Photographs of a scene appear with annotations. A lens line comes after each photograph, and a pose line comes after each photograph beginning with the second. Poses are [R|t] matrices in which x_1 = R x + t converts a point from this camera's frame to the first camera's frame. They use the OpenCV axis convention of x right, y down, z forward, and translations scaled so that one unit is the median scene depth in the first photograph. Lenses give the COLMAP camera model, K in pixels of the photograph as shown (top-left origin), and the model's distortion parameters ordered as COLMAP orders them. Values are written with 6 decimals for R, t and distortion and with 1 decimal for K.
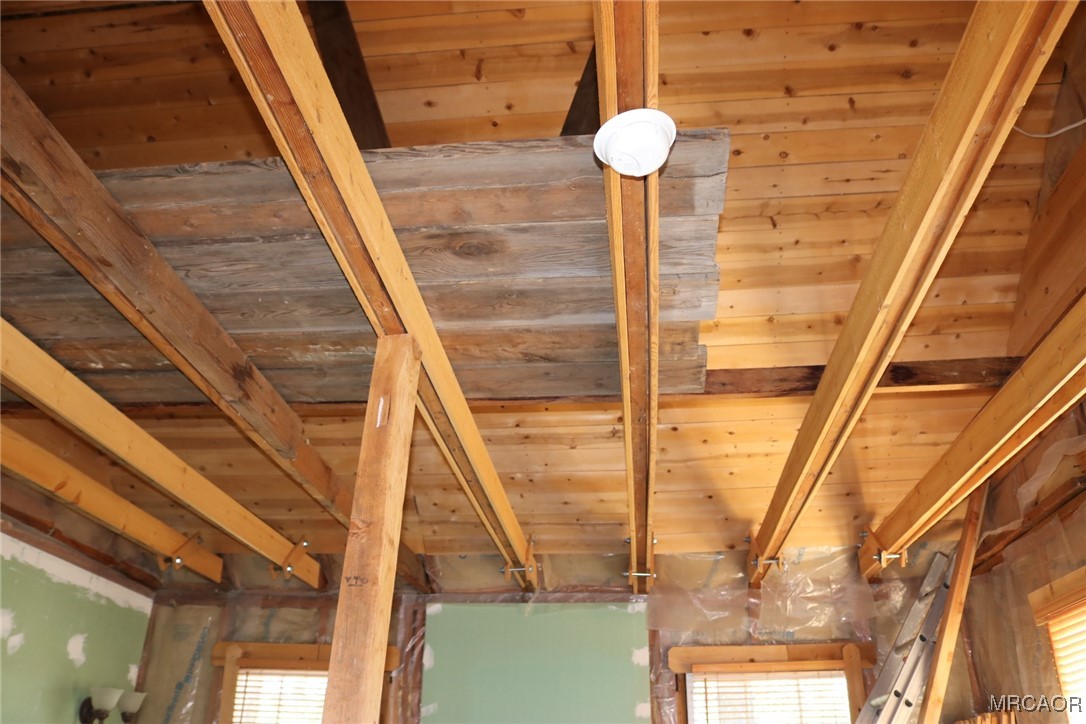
lens RADIAL K [[889.9, 0, 536.4], [0, 889.9, 360.7], [0, 0, 1]] dist [-0.156974, 0.124728]
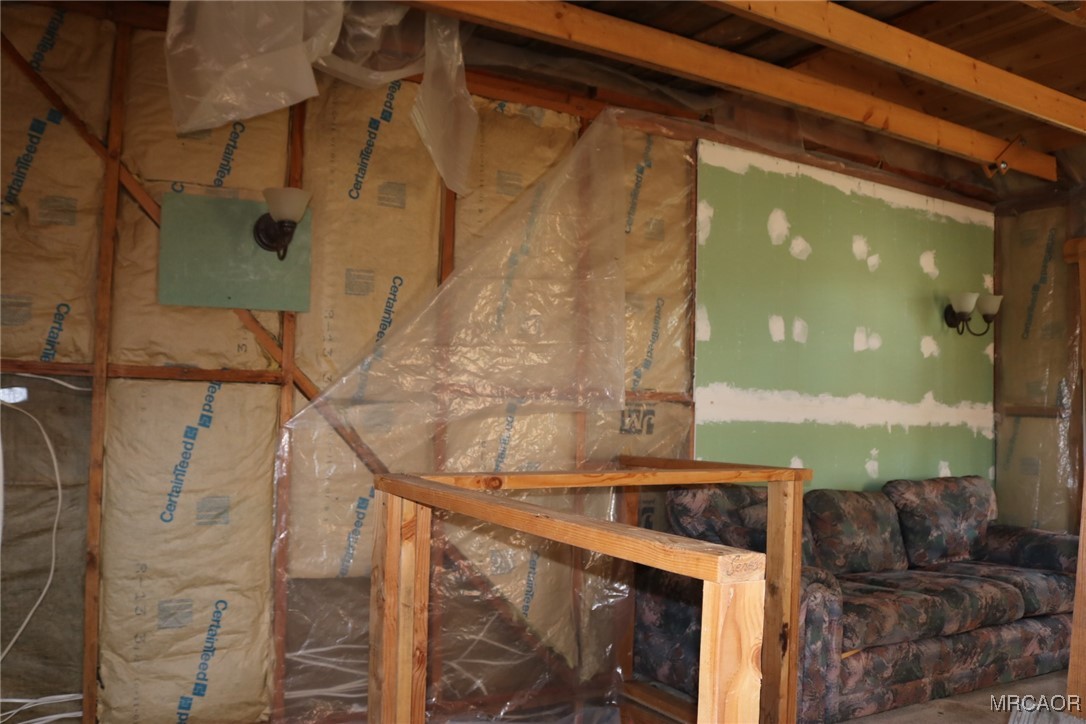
lens RADIAL K [[889.9, 0, 536.4], [0, 889.9, 360.7], [0, 0, 1]] dist [-0.156974, 0.124728]
pose [[0.584471, -0.046686, -0.810070, 0.062525], [0.348841, 0.915830, 0.198911, 0.048682], [0.732600, -0.398843, 0.551562, -0.041584]]
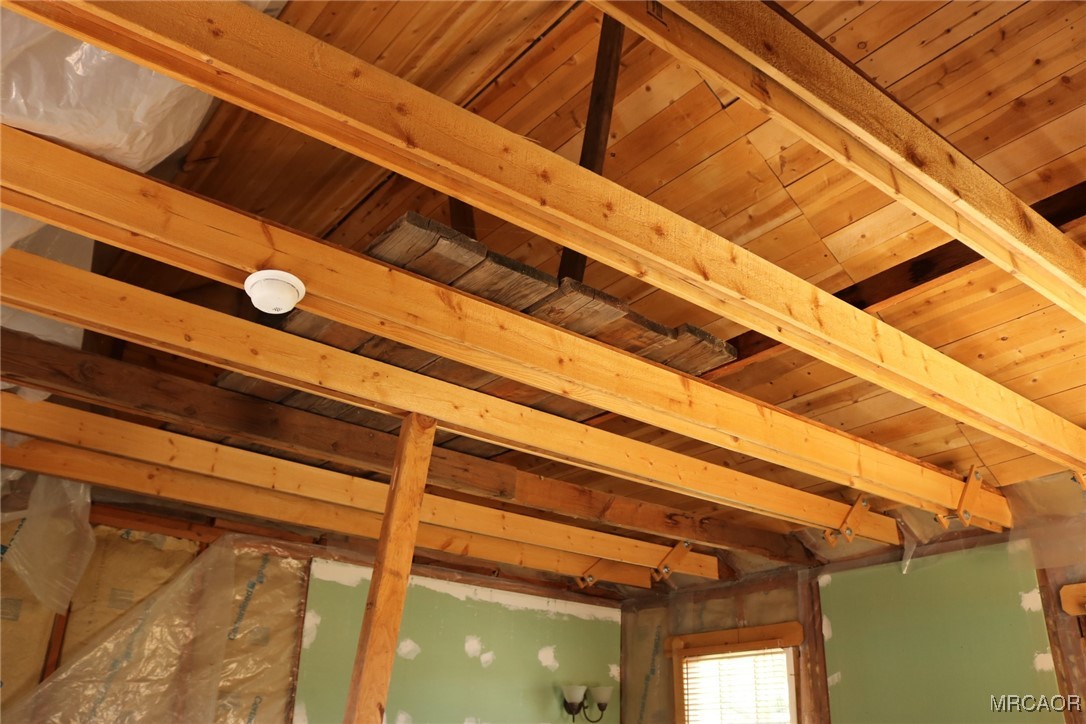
lens RADIAL K [[889.9, 0, 536.4], [0, 889.9, 360.7], [0, 0, 1]] dist [-0.156974, 0.124728]
pose [[0.693295, -0.295865, -0.657120, 0.410432], [0.309809, 0.945641, -0.098905, 0.039851], [0.650661, -0.135012, 0.747269, 0.066583]]
